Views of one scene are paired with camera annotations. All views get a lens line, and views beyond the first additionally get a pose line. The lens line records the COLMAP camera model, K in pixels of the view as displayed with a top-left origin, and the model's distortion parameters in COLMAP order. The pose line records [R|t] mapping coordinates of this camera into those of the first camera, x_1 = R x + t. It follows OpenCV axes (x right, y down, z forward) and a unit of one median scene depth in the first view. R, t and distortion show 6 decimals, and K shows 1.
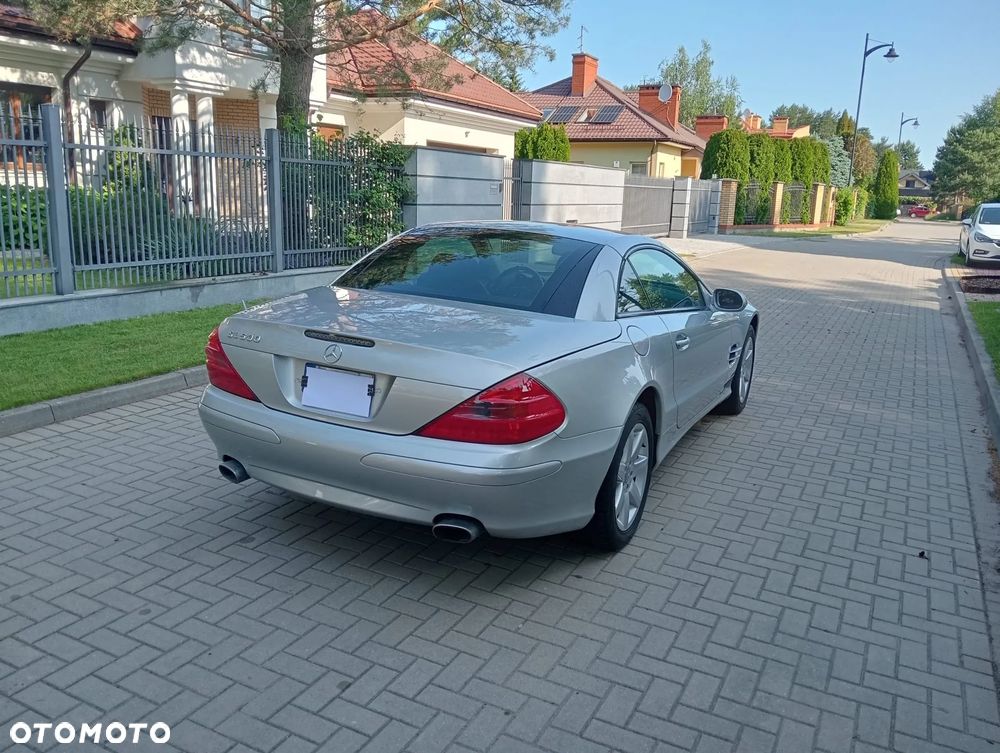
lens RADIAL K [[805.2, 0, 500.0], [0, 805.2, 376.5], [0, 0, 1]] dist [0.049153, -0.106021]
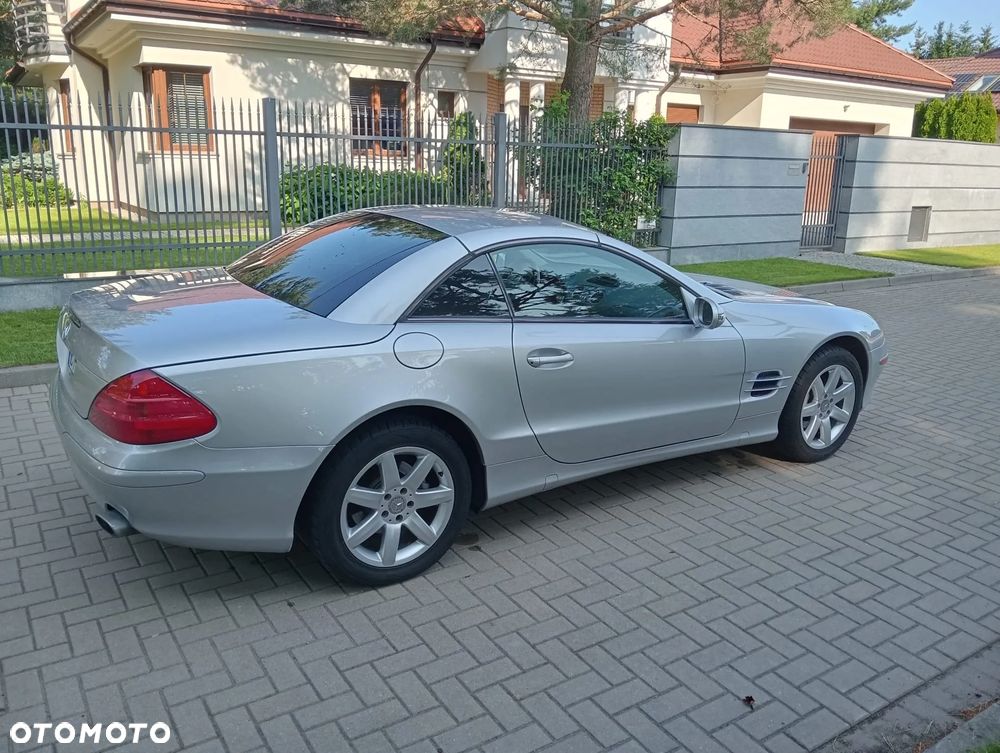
lens RADIAL K [[804.4, 0, 498.5], [0, 804.4, 389.1], [0, 0, 1]] dist [0.038967, -0.097171]
pose [[0.868444, 0.123599, -0.480134, 0.455304], [-0.106784, 0.992328, 0.062305, -0.045572], [0.484151, -0.002837, 0.874980, 0.210888]]
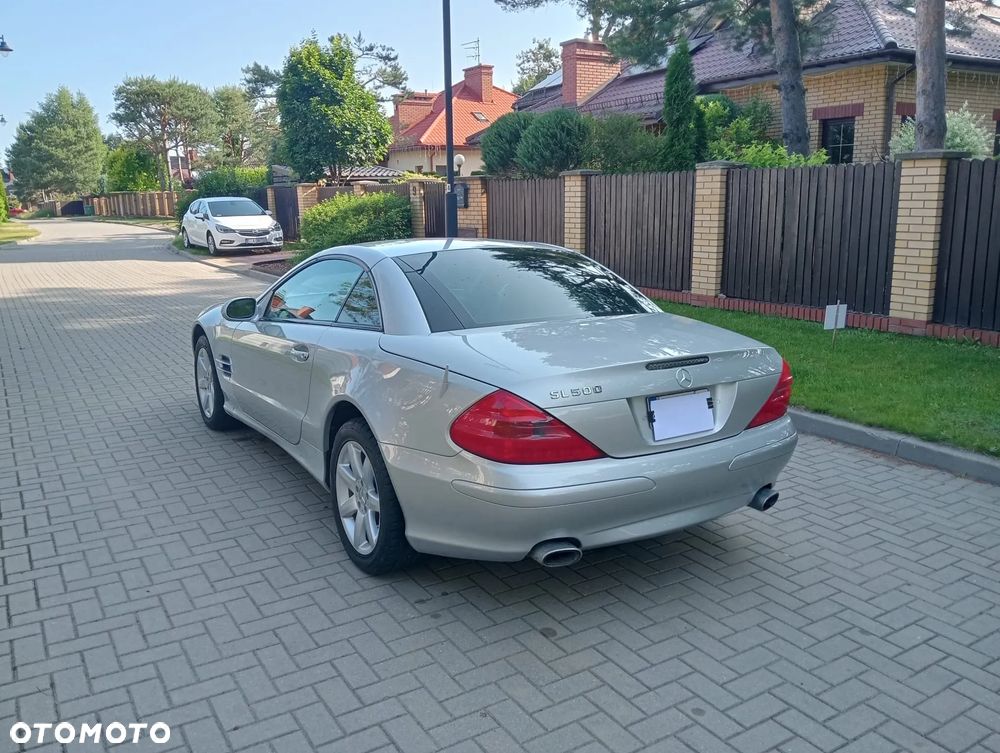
lens RADIAL K [[806.1, 0, 499.8], [0, 806.1, 390.1], [0, 0, 1]] dist [0.049015, -0.114015]
pose [[0.513879, -0.239210, 0.823837, -0.668154], [0.222700, 0.964611, 0.141173, -0.119339], [-0.828452, 0.110923, 0.548966, 0.374776]]
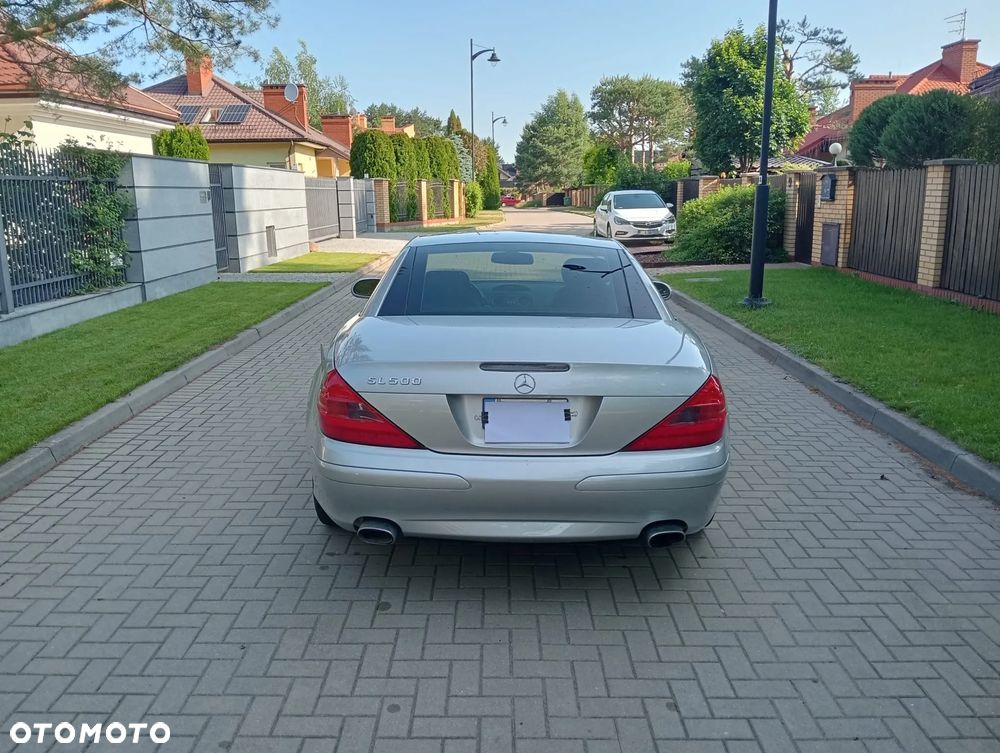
lens RADIAL K [[804.4, 0, 498.5], [0, 804.4, 389.1], [0, 0, 1]] dist [0.038967, -0.097171]
pose [[0.891204, -0.147754, 0.428864, -0.373238], [0.140903, 0.988865, 0.047884, -0.041318], [-0.431164, 0.017754, 0.902099, 0.093276]]
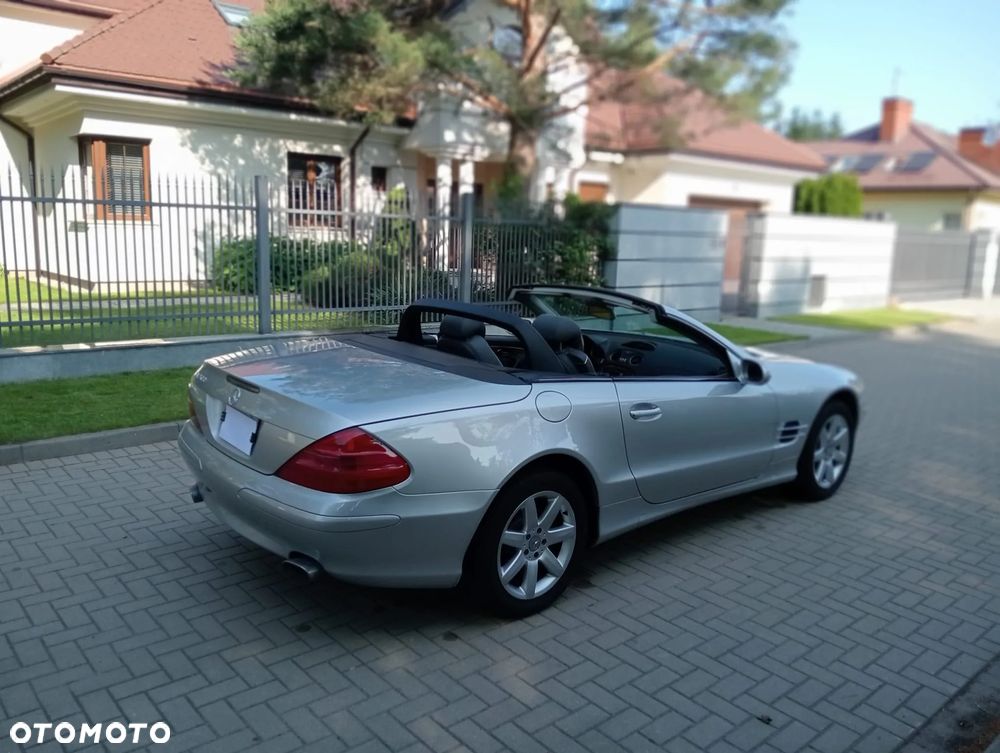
lens RADIAL K [[802.5, 0, 500.0], [0, 802.5, 376.5], [0, 0, 1]] dist [0.043617, -0.096169]
pose [[0.928990, 0.062927, -0.364717, 0.323623], [-0.084913, 0.995392, -0.044545, -0.022562], [0.360233, 0.072352, 0.930052, 0.036567]]
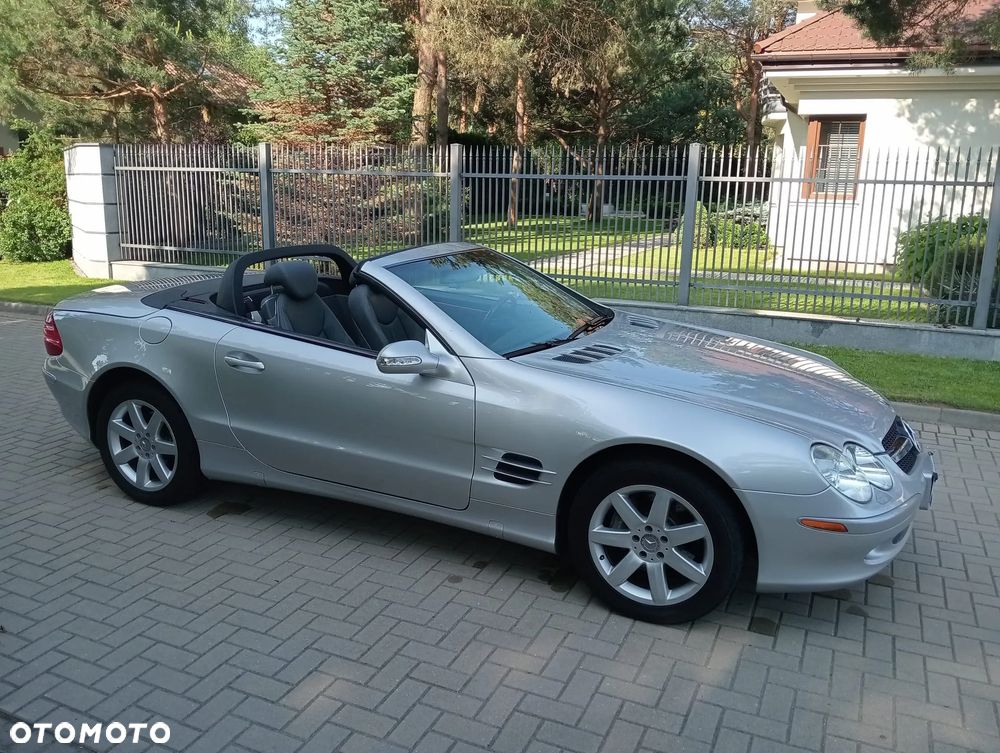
lens RADIAL K [[804.4, 0, 498.5], [0, 804.4, 389.1], [0, 0, 1]] dist [0.038967, -0.097171]
pose [[0.047342, 0.206828, -0.977231, 0.901743], [-0.246028, 0.950603, 0.189274, -0.204700], [0.968106, 0.231466, 0.095889, 0.948074]]
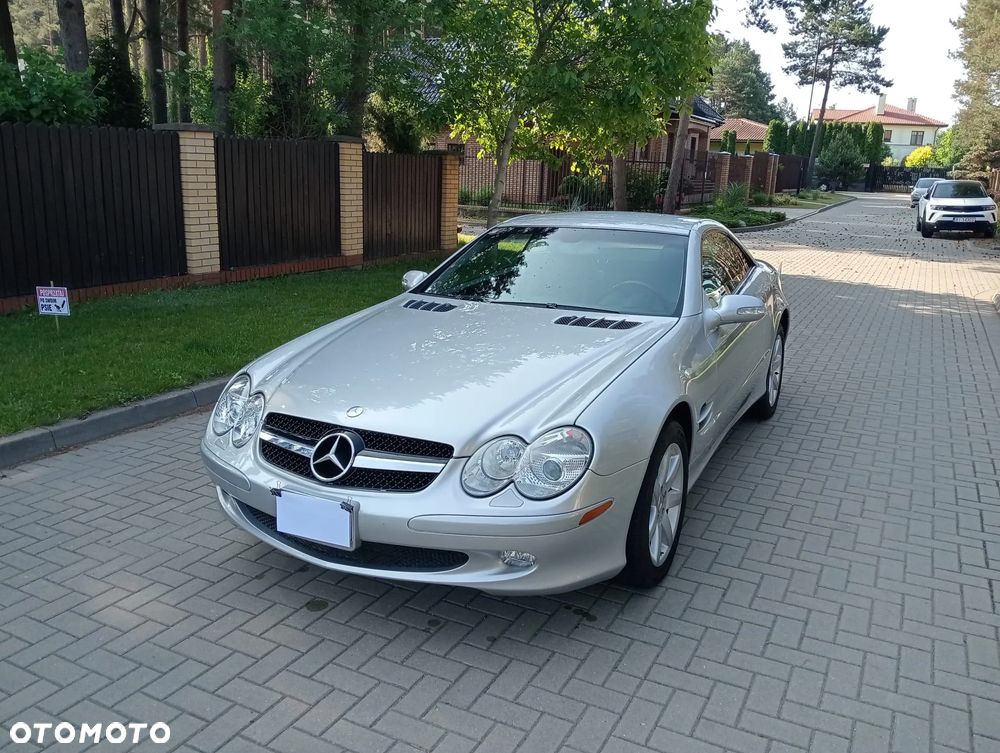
lens RADIAL K [[812.0, 0, 517.3], [0, 812.0, 377.2], [0, 0, 1]] dist [0.041543, -0.105069]
pose [[-0.997690, -0.064266, -0.021996, 0.157639], [-0.067182, 0.885796, 0.459186, -0.423030], [-0.010026, 0.459603, -0.888068, 1.798285]]
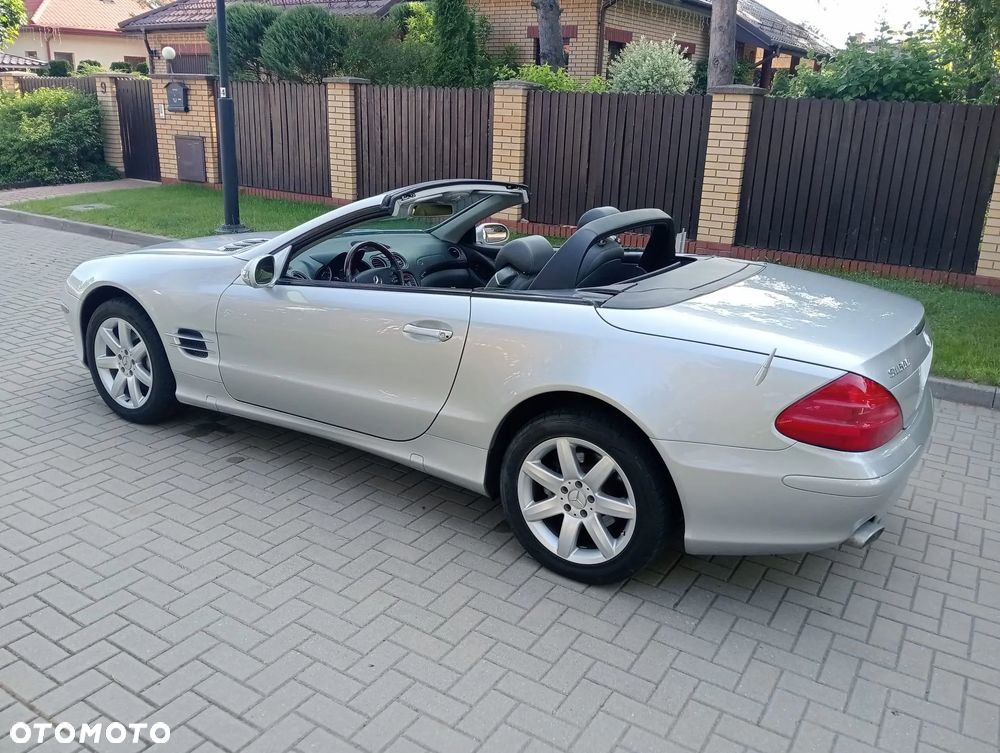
lens RADIAL K [[799.5, 0, 497.4], [0, 799.5, 398.6], [0, 0, 1]] dist [0.033324, -0.083777]
pose [[0.094739, -0.372423, 0.923215, -0.702960], [0.192504, 0.916735, 0.350055, -0.241408], [-0.976712, 0.144559, 0.158544, 0.799063]]
